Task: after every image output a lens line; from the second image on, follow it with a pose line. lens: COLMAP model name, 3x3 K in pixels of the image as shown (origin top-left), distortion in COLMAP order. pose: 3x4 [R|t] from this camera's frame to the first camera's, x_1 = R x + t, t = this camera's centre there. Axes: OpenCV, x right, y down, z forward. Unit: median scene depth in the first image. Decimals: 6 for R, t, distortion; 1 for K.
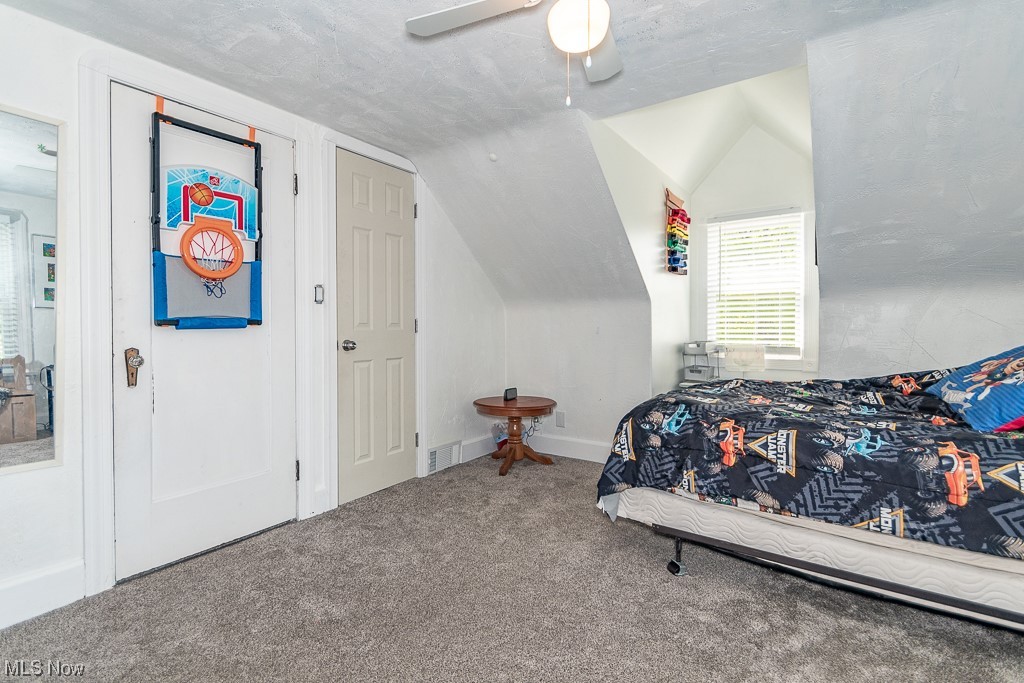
lens RADIAL K [[495.8, 0, 507.7], [0, 495.8, 327.9], [0, 0, 1]] dist [0.001381, -0.000132]
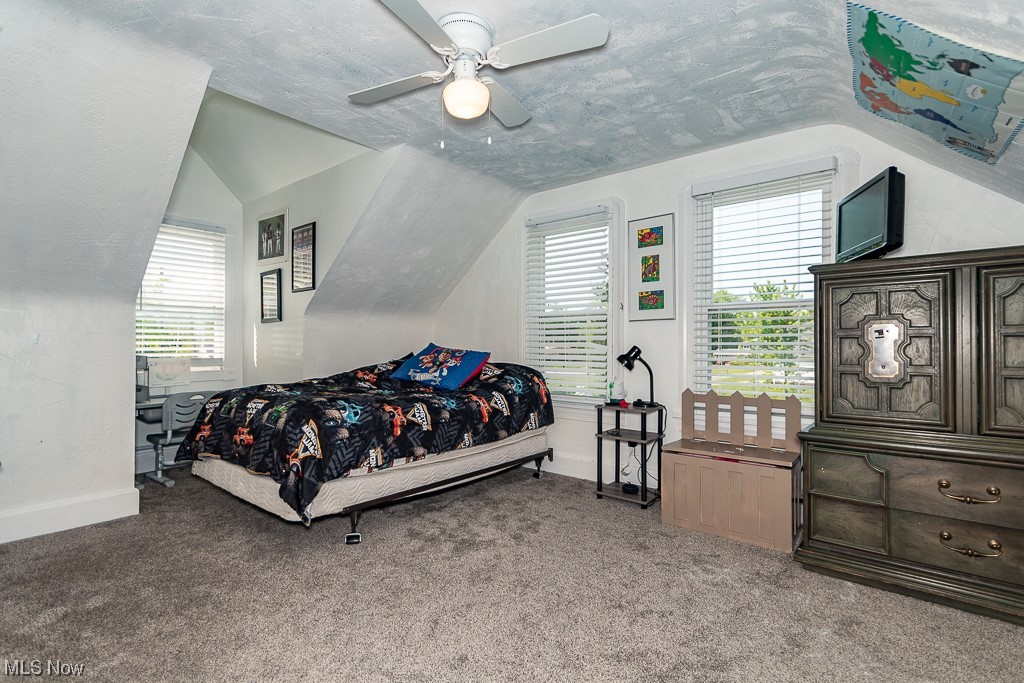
lens RADIAL K [[475.4, 0, 508.7], [0, 475.4, 341.5], [0, 0, 1]] dist [0.000092, -0.000805]
pose [[0.072779, 0.011723, 0.997279, -0.866323], [0.005616, 0.999910, -0.012163, 0.040158], [-0.997332, 0.006486, 0.072707, 0.630378]]
